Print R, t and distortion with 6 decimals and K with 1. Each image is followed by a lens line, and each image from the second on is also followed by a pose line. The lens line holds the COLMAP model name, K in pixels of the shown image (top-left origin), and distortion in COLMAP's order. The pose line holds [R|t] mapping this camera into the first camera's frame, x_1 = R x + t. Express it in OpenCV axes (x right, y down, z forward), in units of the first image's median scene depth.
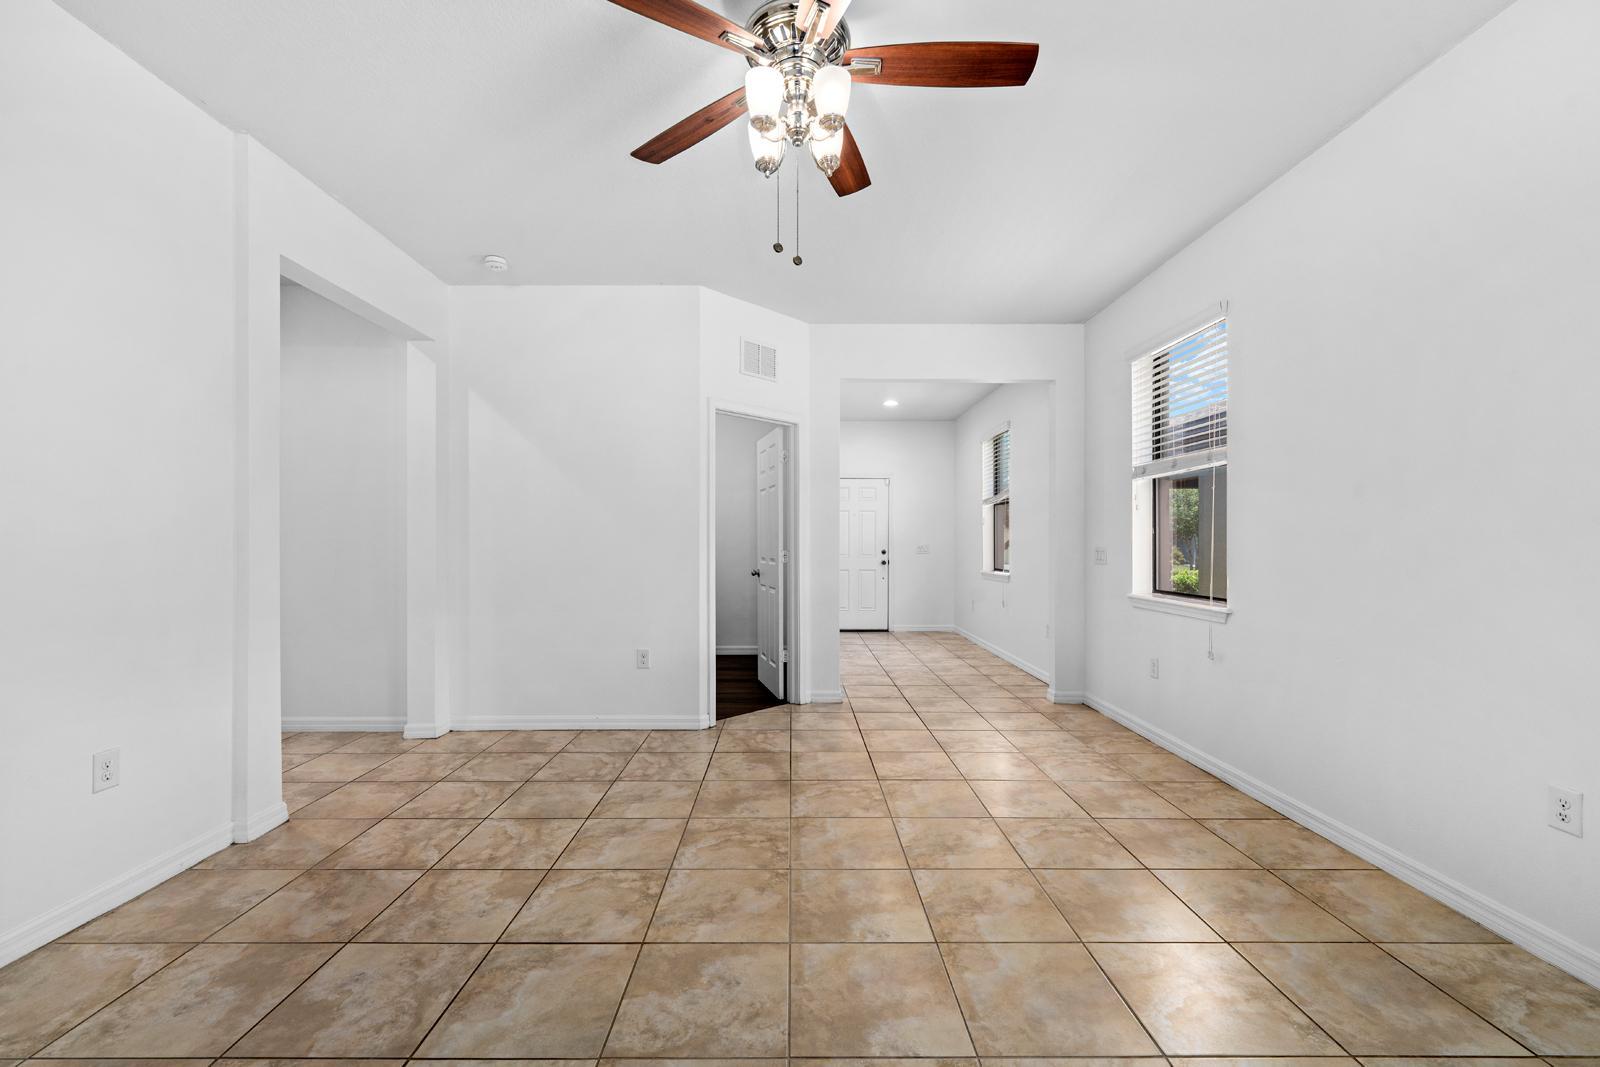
lens RADIAL K [[651.7, 0, 798.5], [0, 651.7, 538.5], [0, 0, 1]] dist [-0.001174, 0.000187]
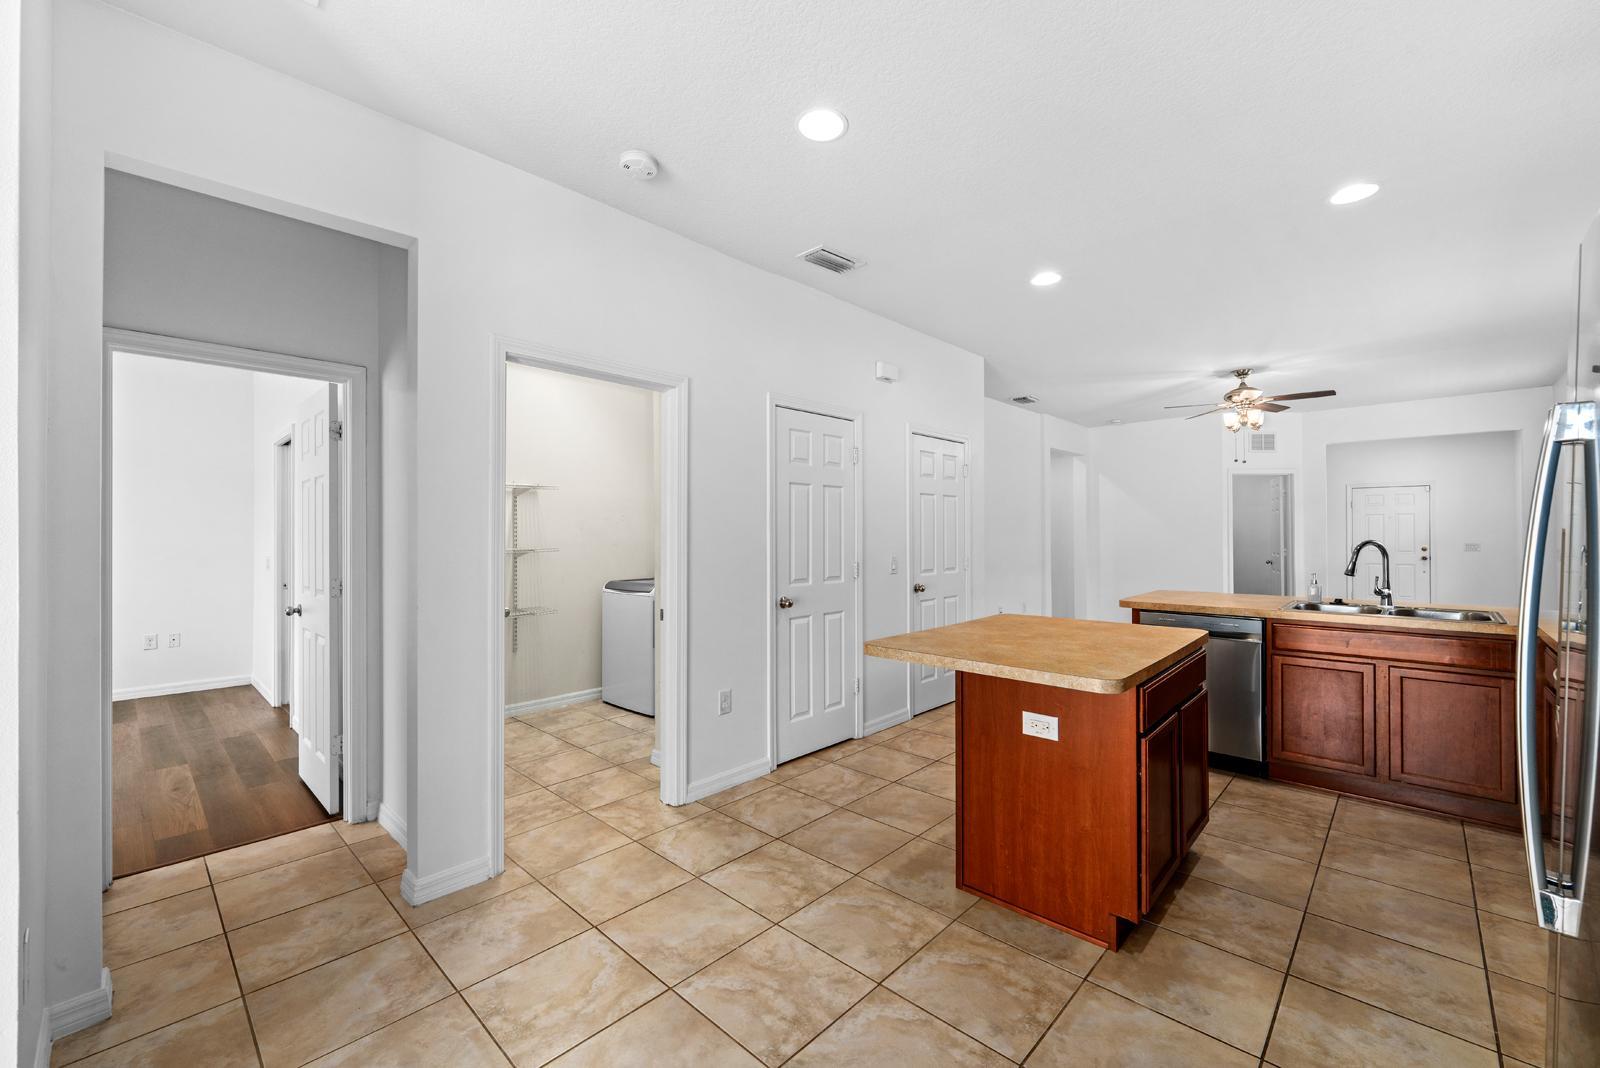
lens RADIAL K [[651.7, 0, 791.0], [0, 651.7, 530.0], [0, 0, 1]] dist [-0.001174, 0.000187]
pose [[0.712210, -0.007755, -0.701924, 0.461962], [0.008342, 0.999962, -0.002584, -0.065600], [0.701917, -0.004015, 0.712247, -2.017618]]
